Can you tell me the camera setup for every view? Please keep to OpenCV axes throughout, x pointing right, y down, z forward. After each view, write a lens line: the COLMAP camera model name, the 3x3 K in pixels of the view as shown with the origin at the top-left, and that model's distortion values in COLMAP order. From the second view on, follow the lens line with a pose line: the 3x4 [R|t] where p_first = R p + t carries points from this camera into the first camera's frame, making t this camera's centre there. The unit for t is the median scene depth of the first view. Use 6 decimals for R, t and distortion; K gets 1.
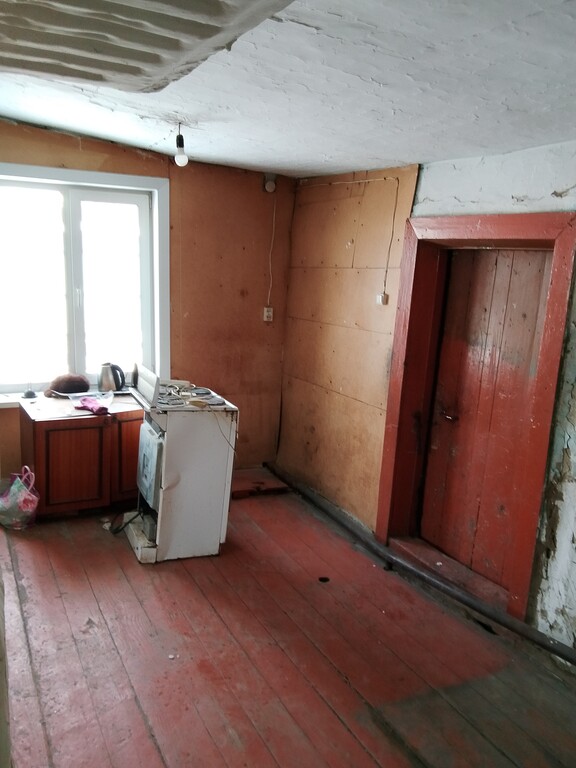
lens RADIAL K [[622.6, 0, 288.0], [0, 622.6, 384.0], [0, 0, 1]] dist [0.099039, -0.134415]
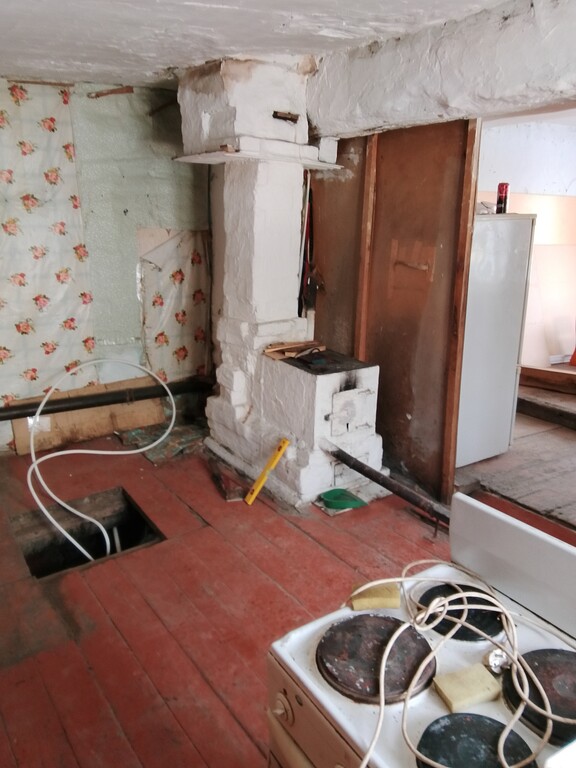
lens RADIAL K [[622.6, 0, 288.0], [0, 622.6, 384.0], [0, 0, 1]] dist [0.099039, -0.134415]
pose [[-0.990924, -0.040812, -0.128079, -0.056022], [-0.094065, 0.891178, 0.443794, -0.321074], [0.096029, 0.451814, -0.886929, 1.701291]]
